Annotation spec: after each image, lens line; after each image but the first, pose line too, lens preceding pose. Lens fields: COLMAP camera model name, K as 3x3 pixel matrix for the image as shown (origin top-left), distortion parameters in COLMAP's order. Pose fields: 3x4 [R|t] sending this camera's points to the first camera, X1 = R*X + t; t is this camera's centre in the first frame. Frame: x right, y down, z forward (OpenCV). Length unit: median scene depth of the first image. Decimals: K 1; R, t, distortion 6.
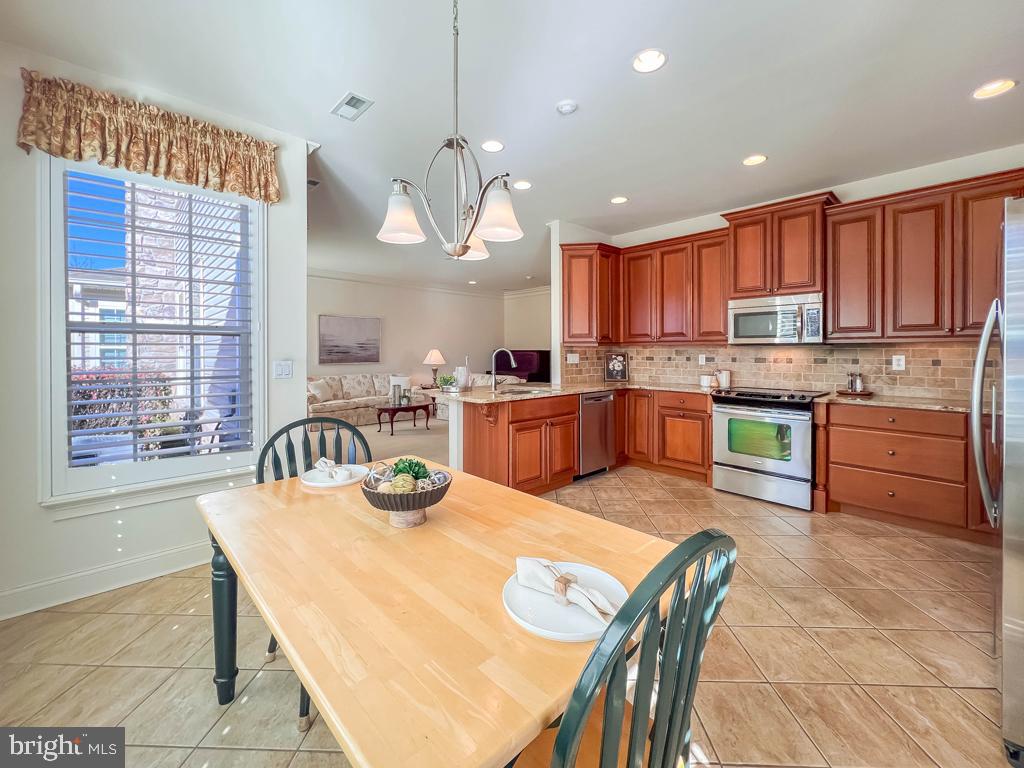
lens RADIAL K [[432.0, 0, 517.0], [0, 432.0, 355.8], [0, 0, 1]] dist [-0.020396, -0.000062]
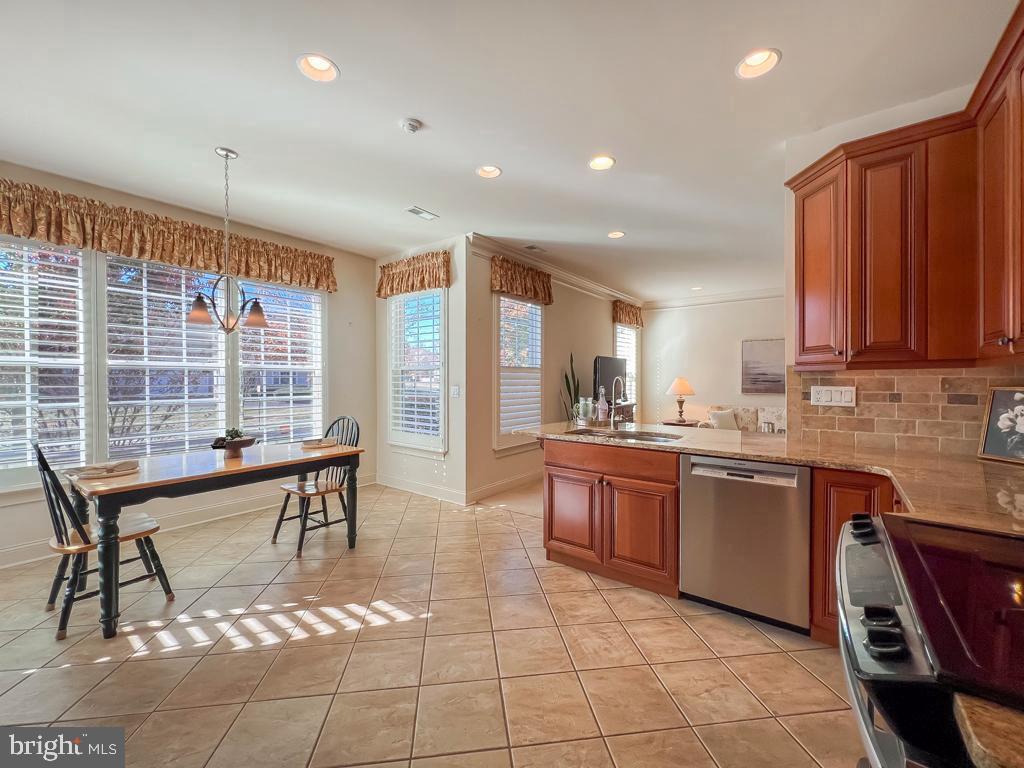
lens RADIAL K [[416.3, 0, 502.8], [0, 416.3, 380.8], [0, 0, 1]] dist [0.000277, 0.001019]
pose [[0.155275, 0.004691, -0.987860, 0.569884], [-0.010295, 0.999942, 0.003130, -0.009438], [0.987818, 0.009684, 0.155314, 0.570504]]
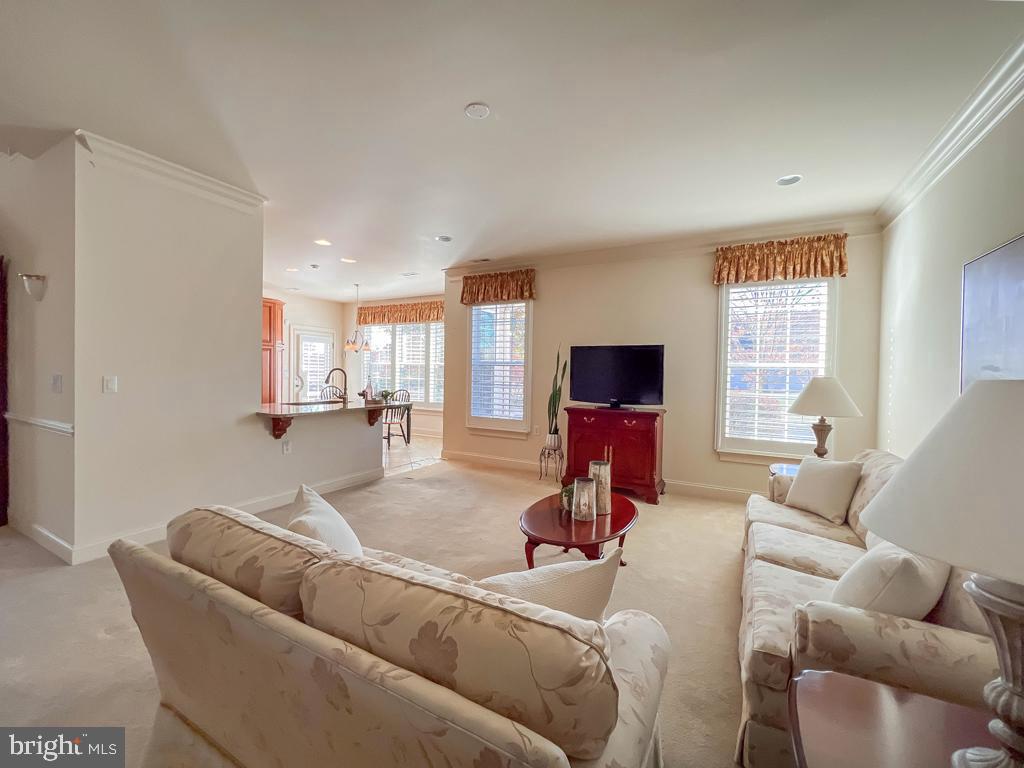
lens RADIAL K [[416.3, 0, 518.0], [0, 416.3, 382.7], [0, 0, 1]] dist [0.000277, 0.001019]
pose [[-0.950289, -0.010639, -0.311189, -0.127444], [-0.023789, 0.998976, 0.038493, -0.028296], [0.310461, 0.043983, -0.949568, 1.913336]]
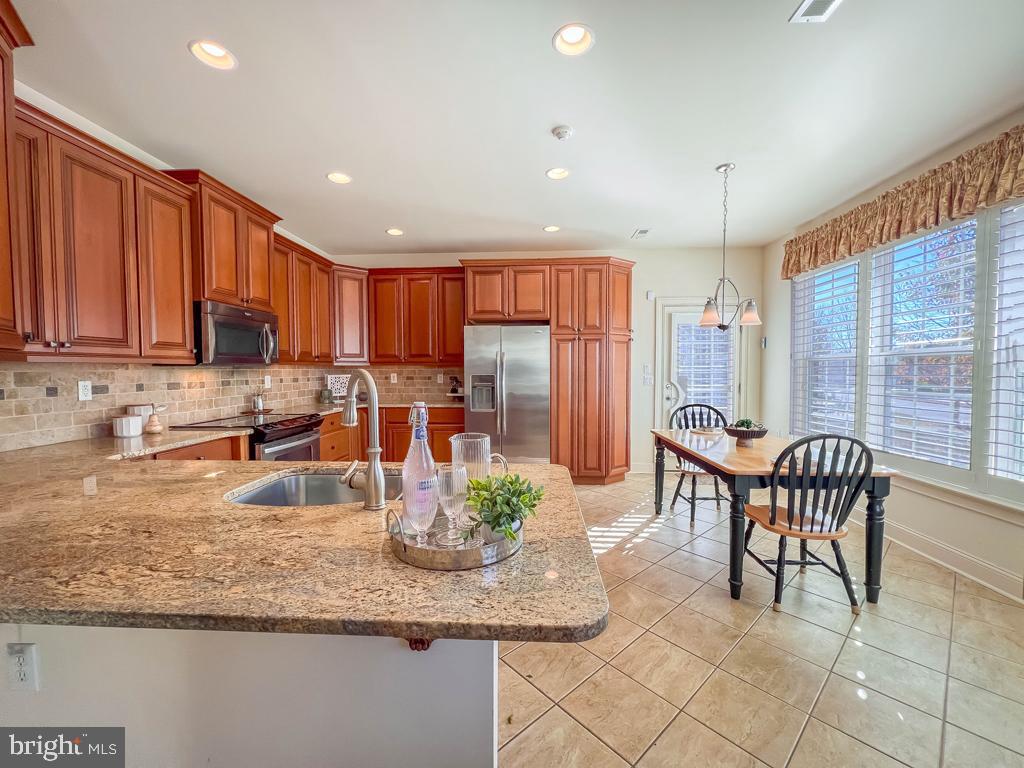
lens RADIAL K [[416.3, 0, 506.6], [0, 416.3, 384.4], [0, 0, 1]] dist [0.000277, 0.001019]
pose [[-0.679002, -0.025865, 0.733681, -0.287592], [0.012036, 0.998853, 0.046353, -0.016200], [-0.734038, 0.040304, -0.677911, 0.954568]]
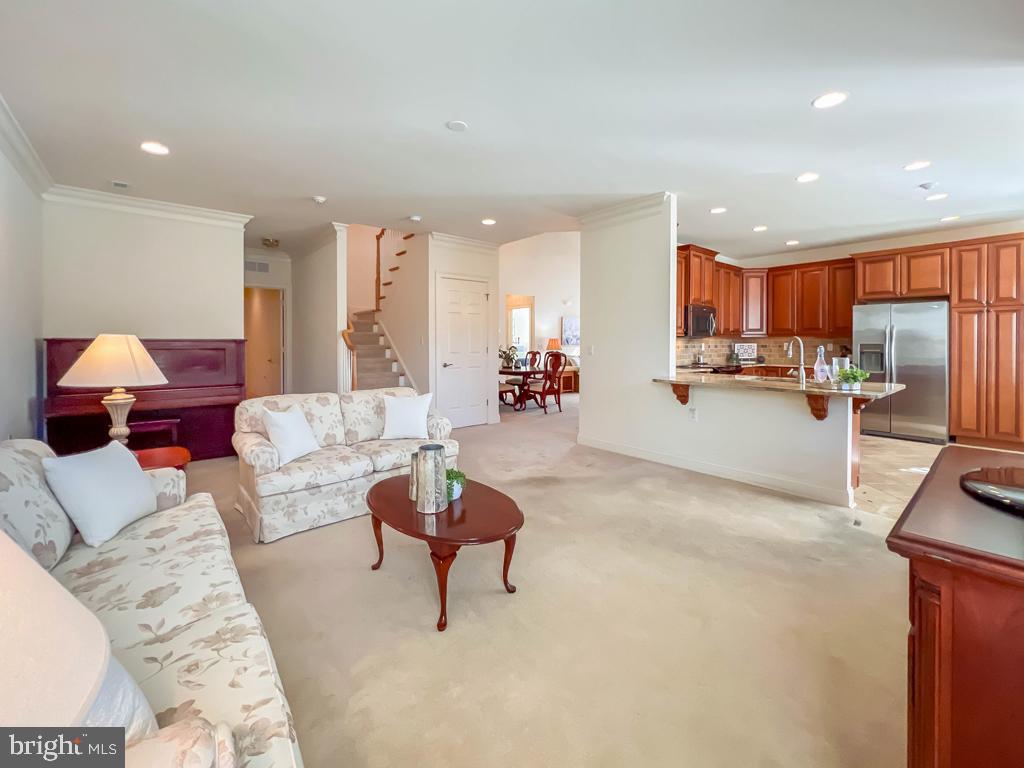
lens RADIAL K [[416.3, 0, 519.7], [0, 416.3, 346.9], [0, 0, 1]] dist [0.000277, 0.001019]
pose [[0.046249, -0.010382, 0.998876, -0.783993], [0.014074, 0.999854, 0.009740, -0.010888], [-0.998831, 0.013608, 0.046388, 1.295852]]
